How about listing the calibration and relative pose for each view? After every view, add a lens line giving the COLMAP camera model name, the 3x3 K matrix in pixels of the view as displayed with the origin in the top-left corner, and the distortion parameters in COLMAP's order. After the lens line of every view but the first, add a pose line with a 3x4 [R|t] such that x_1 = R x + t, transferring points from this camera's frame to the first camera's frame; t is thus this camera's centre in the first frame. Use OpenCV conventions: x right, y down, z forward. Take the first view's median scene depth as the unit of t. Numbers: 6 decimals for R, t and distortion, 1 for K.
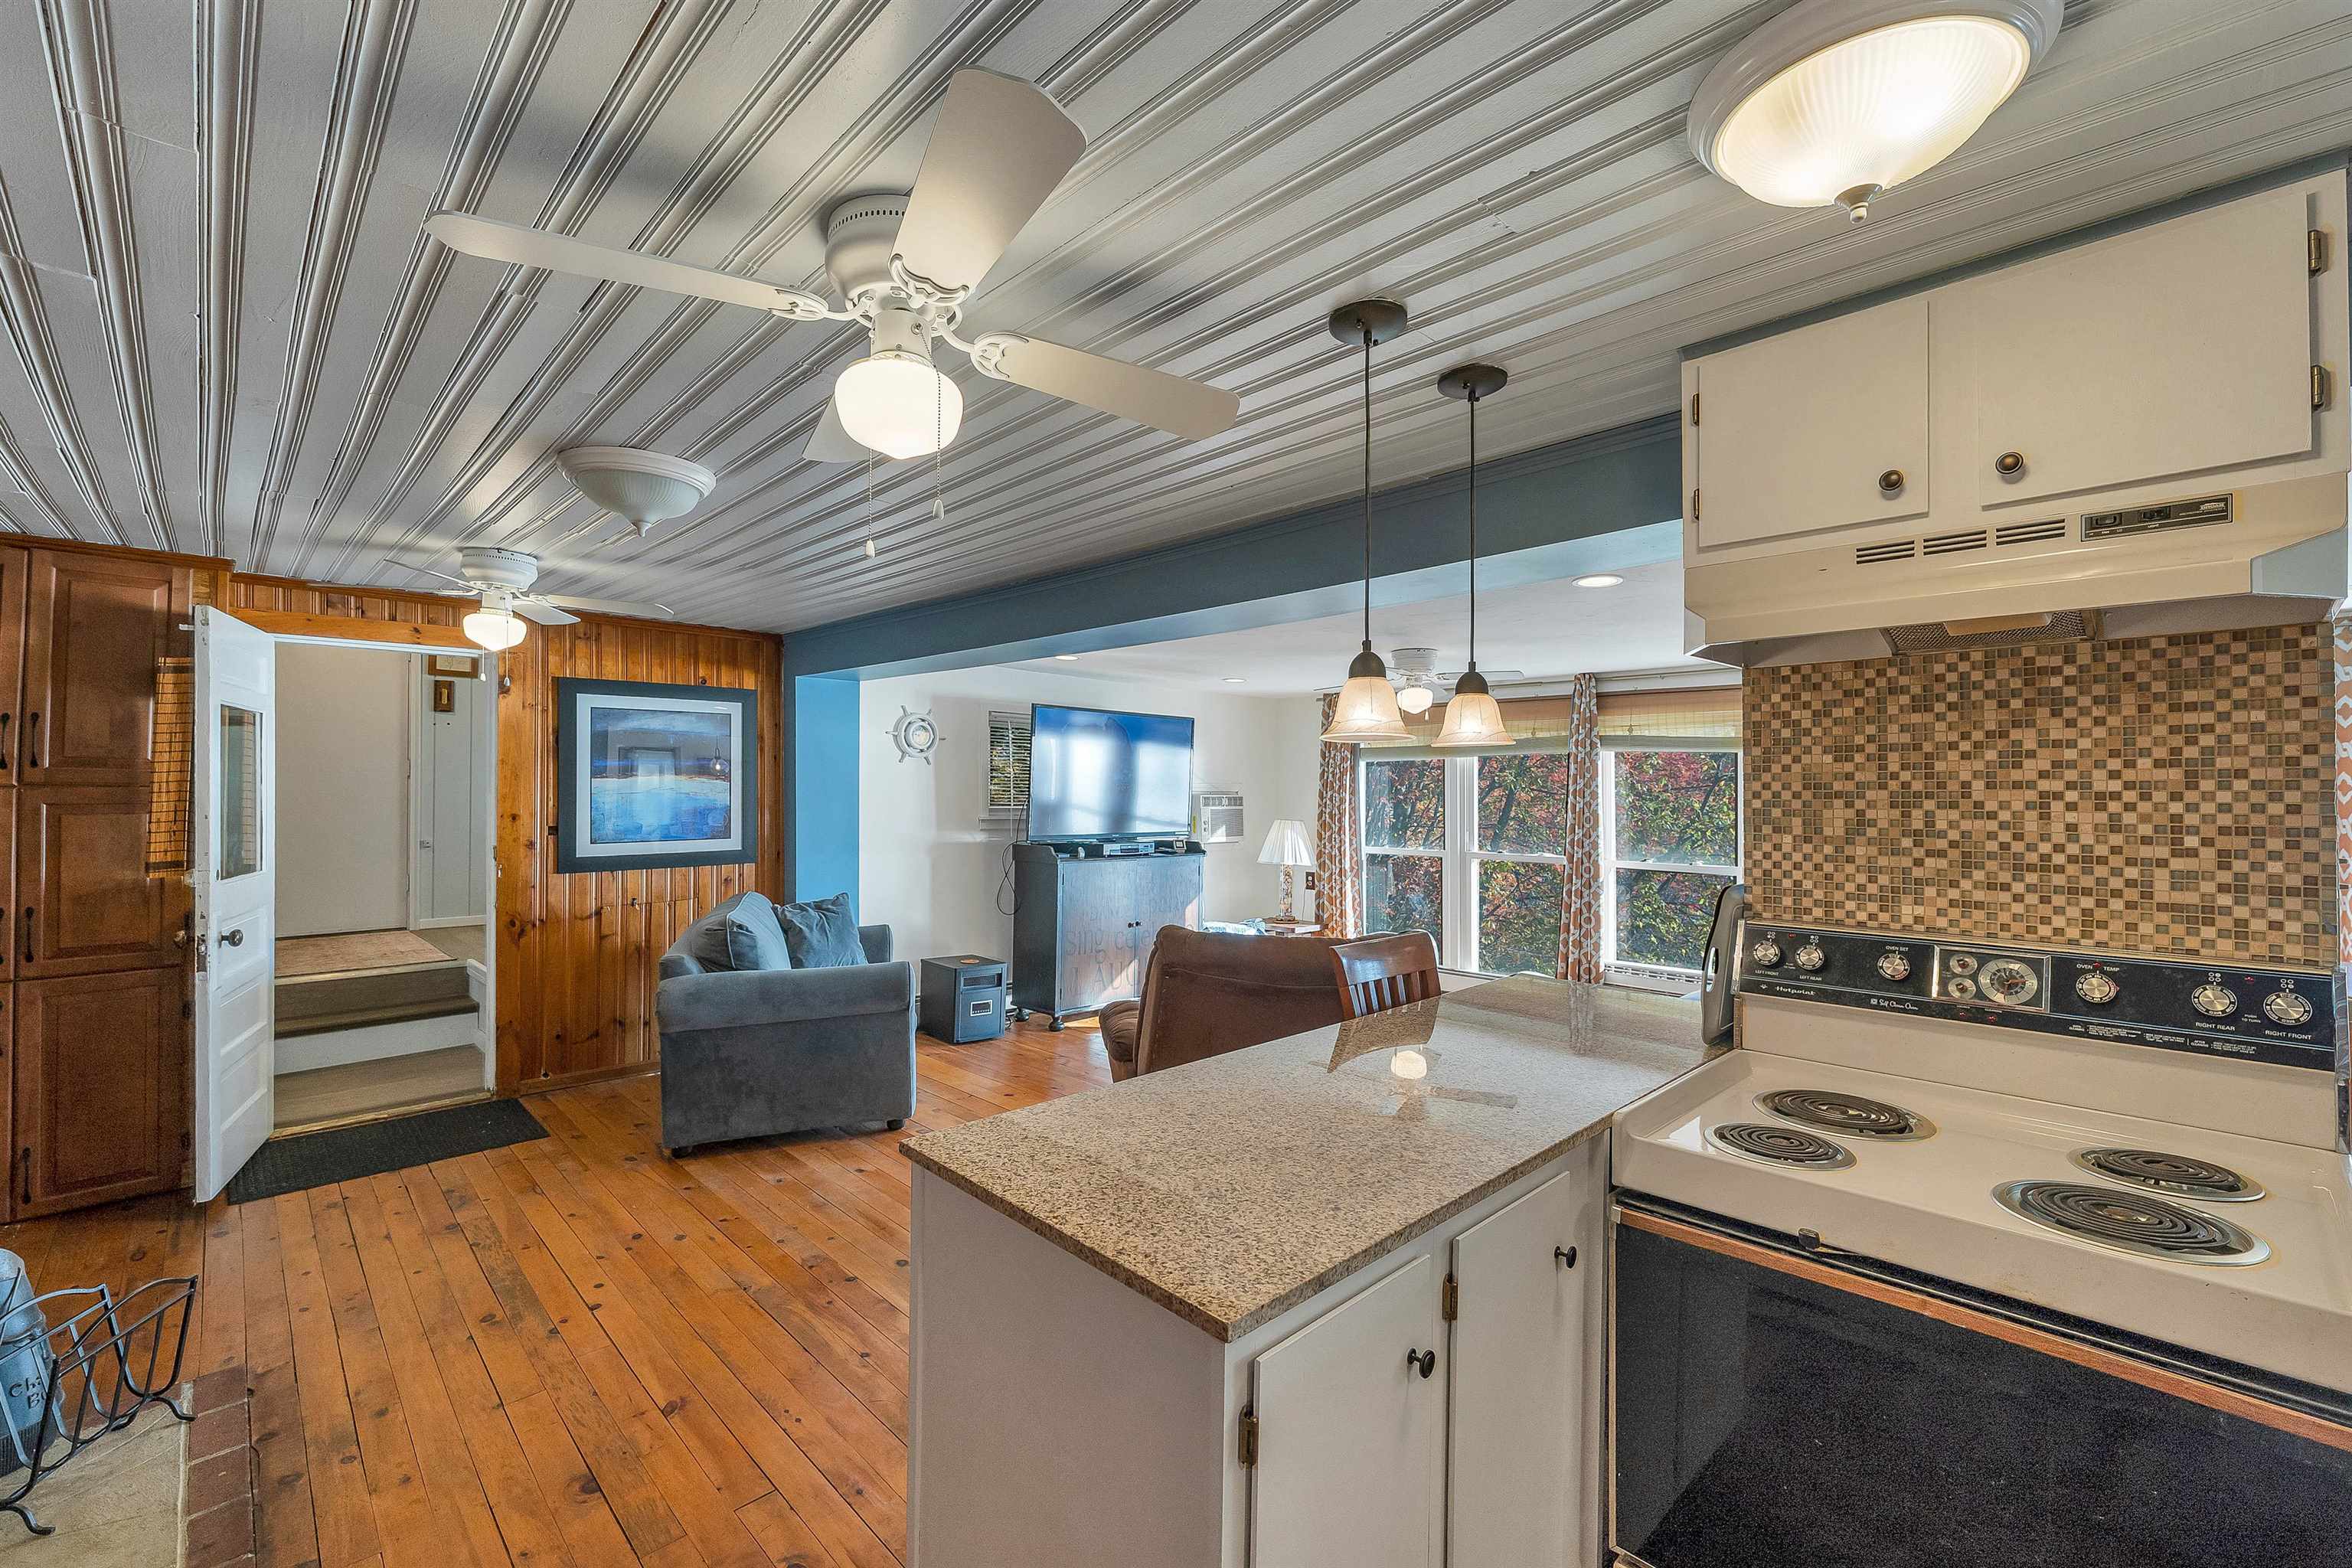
lens RADIAL K [[1015.1, 0, 1168.9], [0, 1015.1, 778.6], [0, 0, 1]] dist [-0.002404, -0.000790]
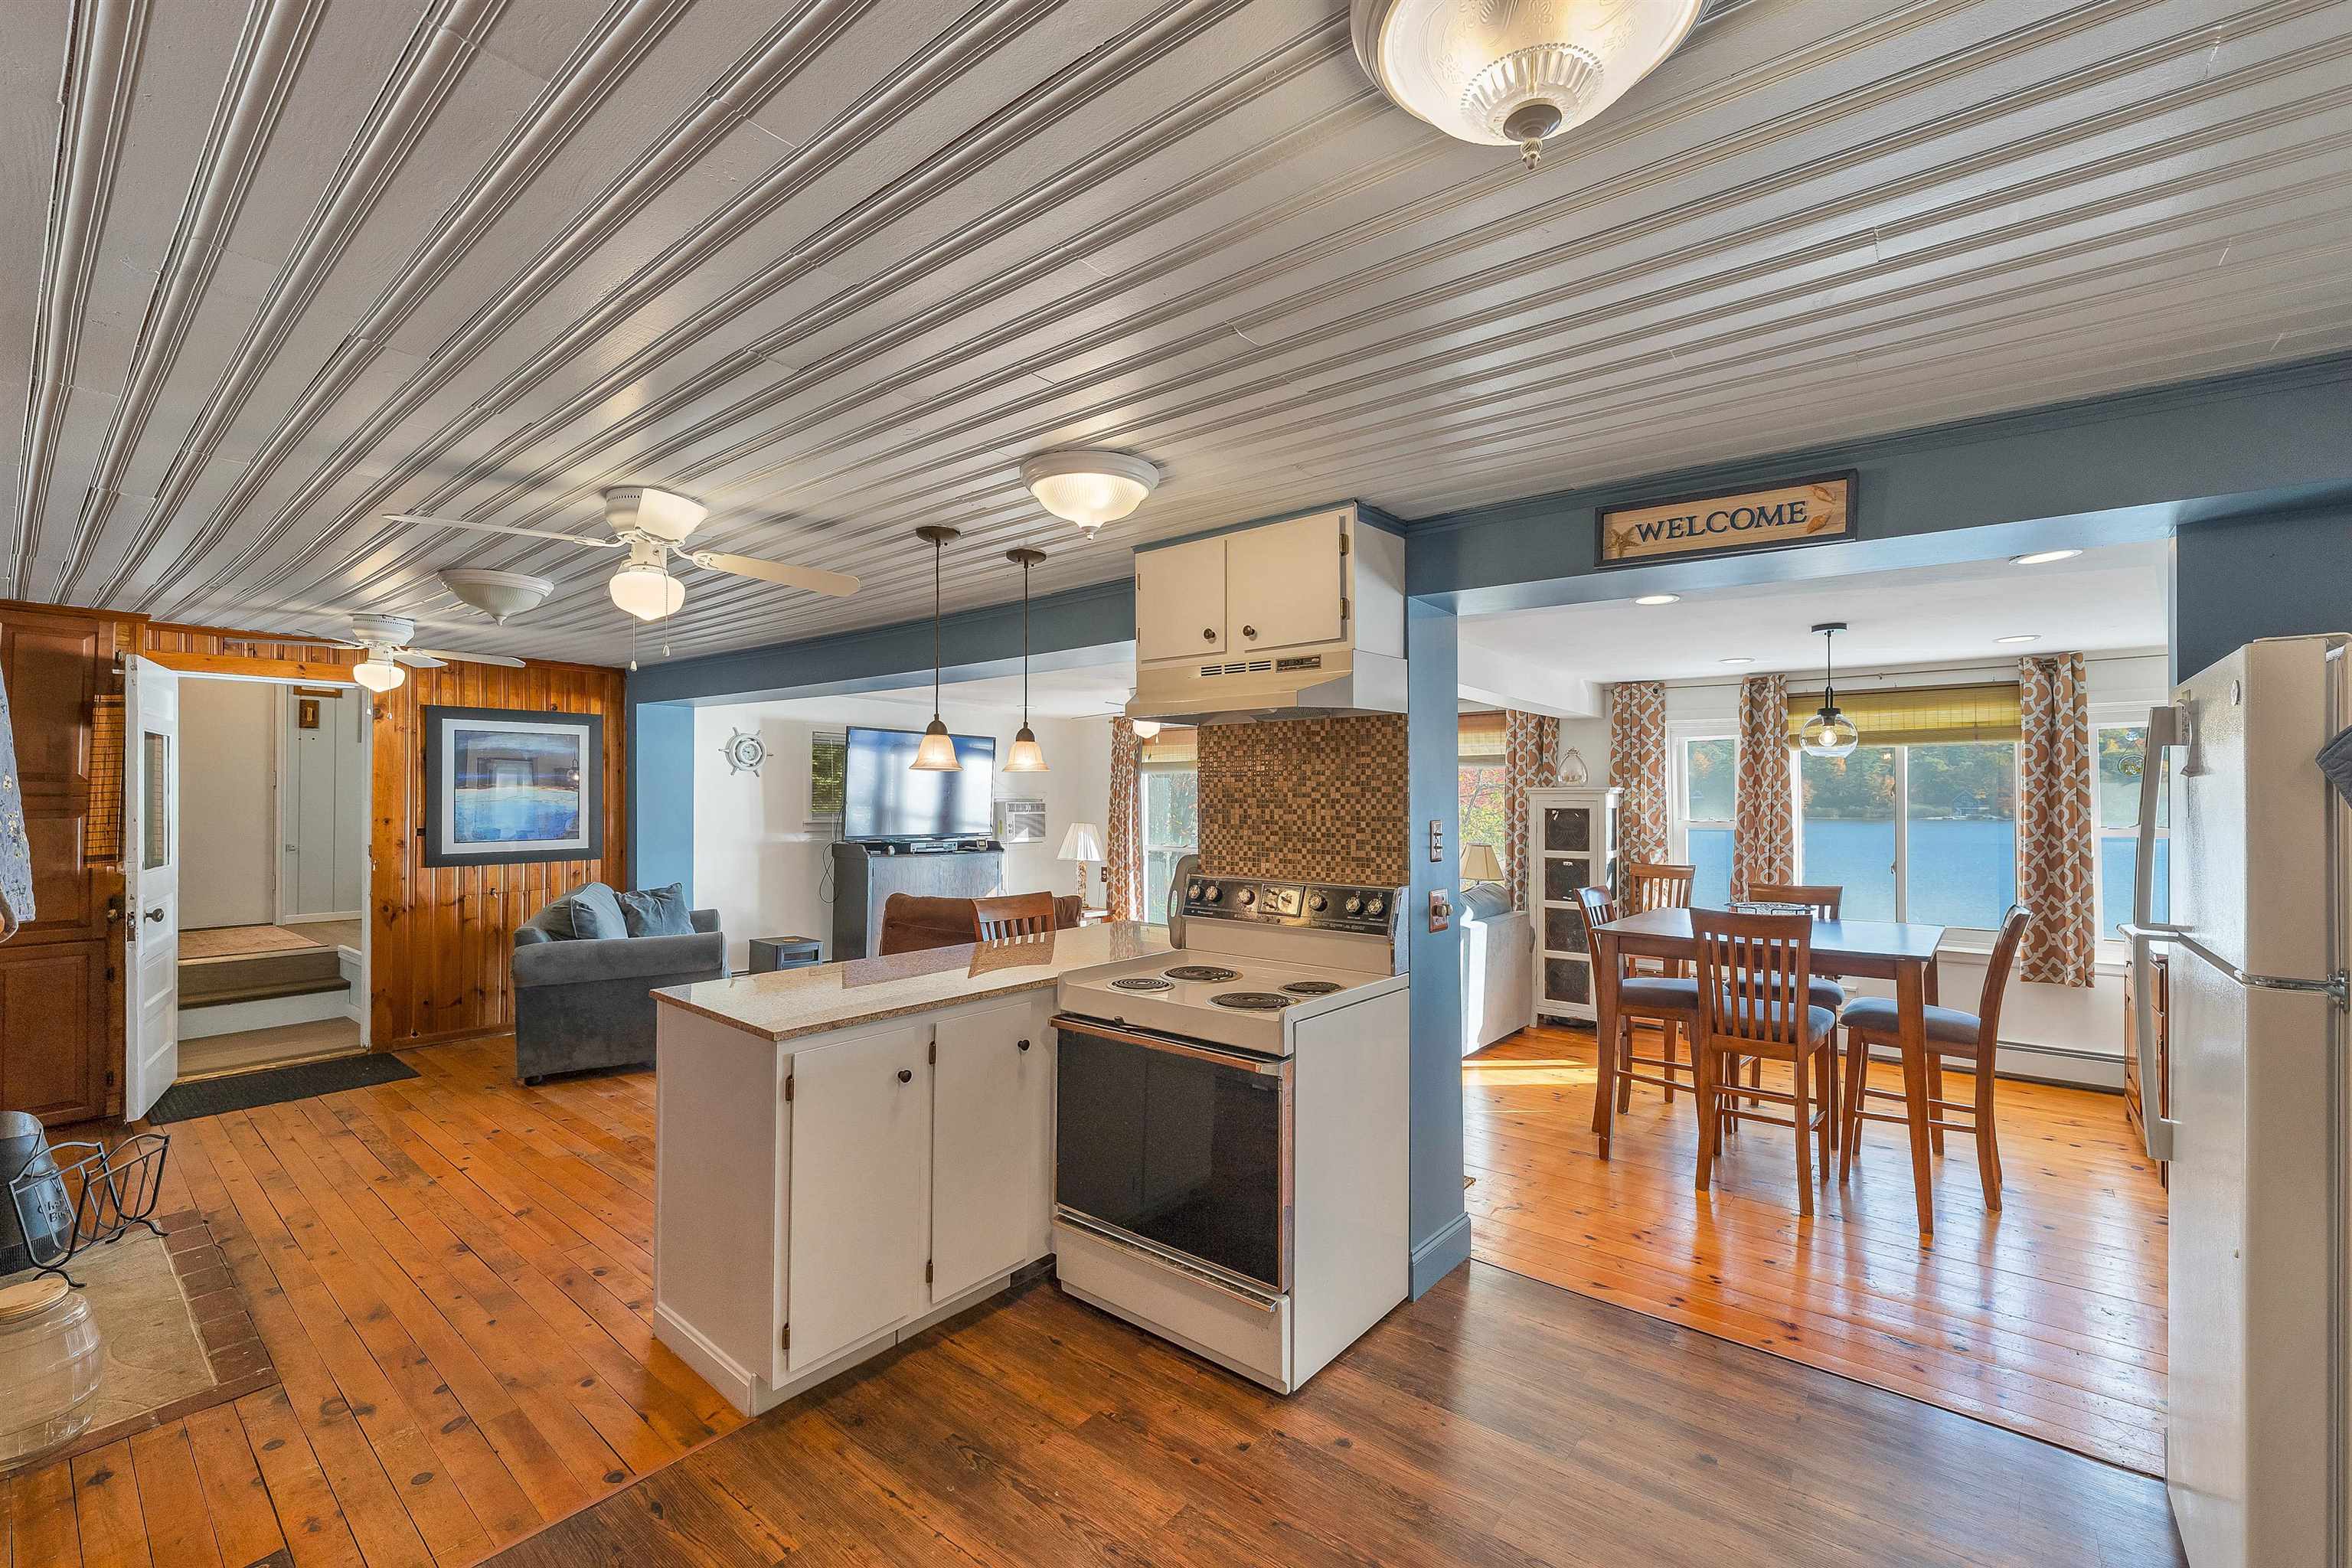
lens RADIAL K [[1015.1, 0, 1186.2], [0, 1015.1, 786.9], [0, 0, 1]] dist [-0.002404, -0.000790]
pose [[0.993319, 0.000218, 0.115404, 0.252752], [-0.000294, 1.000000, 0.000638, -0.005875], [-0.115404, -0.000667, 0.993318, -0.484807]]
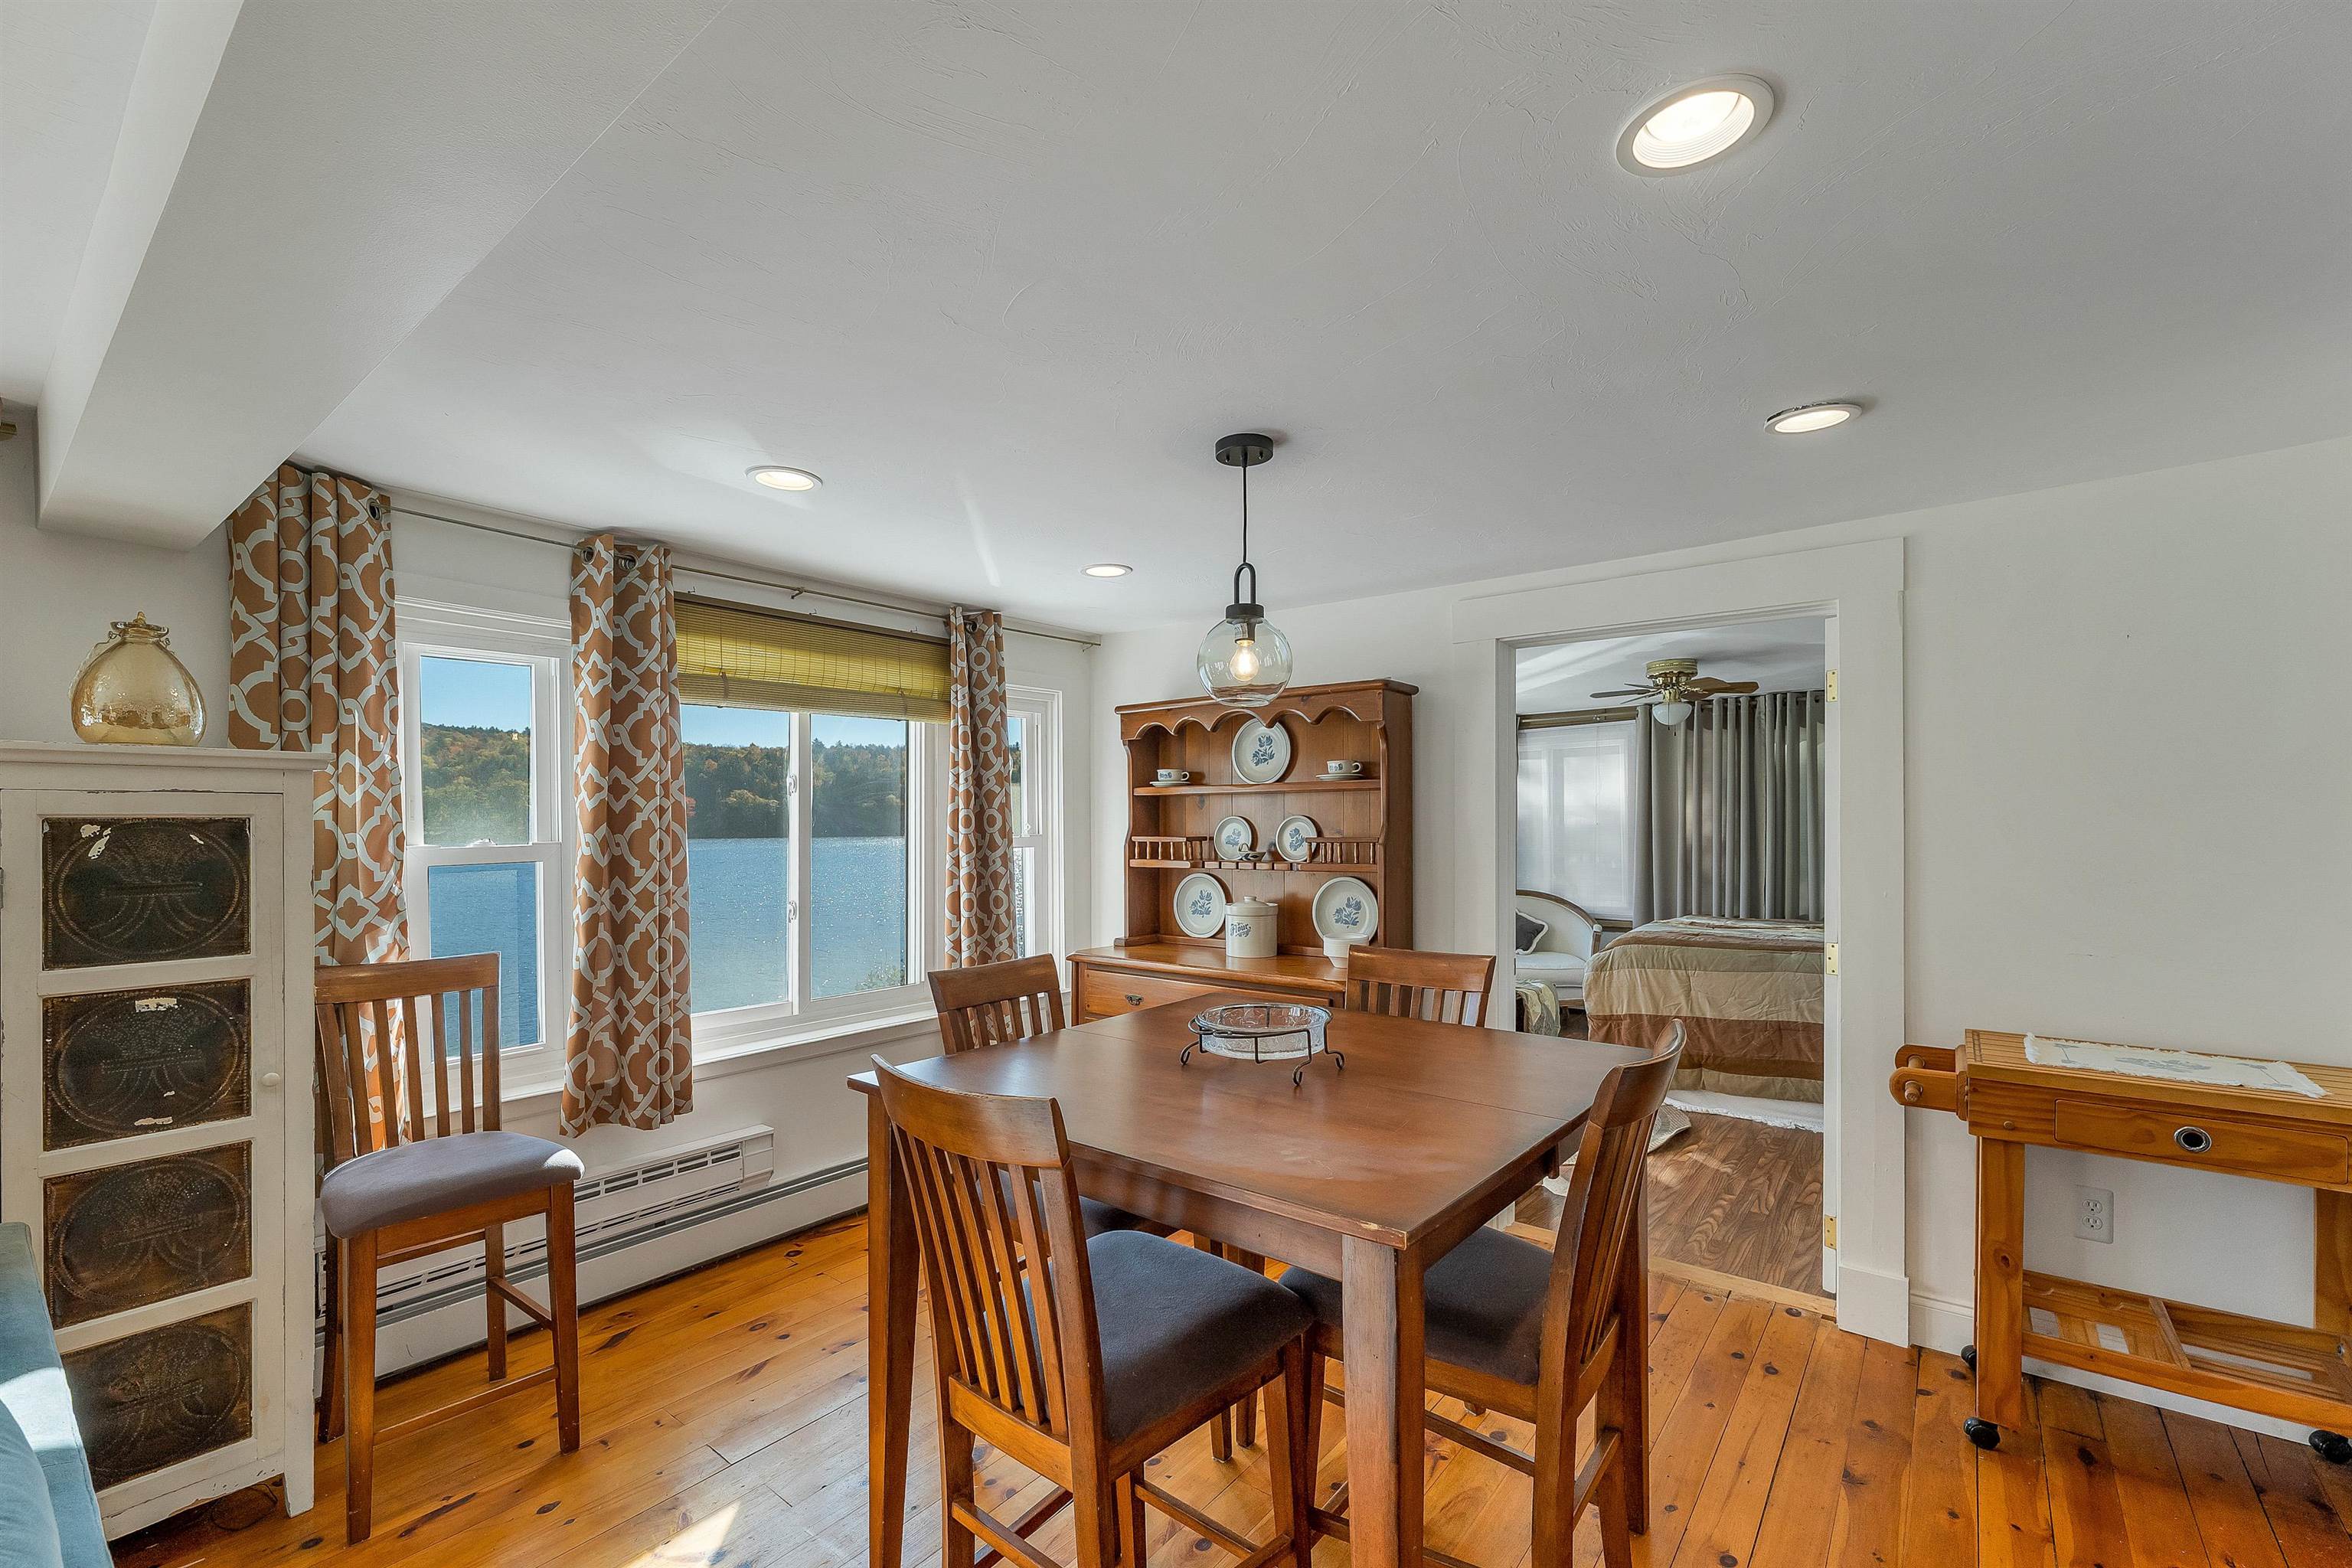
lens RADIAL K [[1015.1, 0, 1206.5], [0, 1015.1, 828.2], [0, 0, 1]] dist [-0.002404, -0.000790]
pose [[-0.163667, -0.009923, 0.986466, 0.562908], [-0.004232, 0.999947, 0.009357, 0.038105], [-0.986506, -0.002643, -0.163701, 0.990671]]
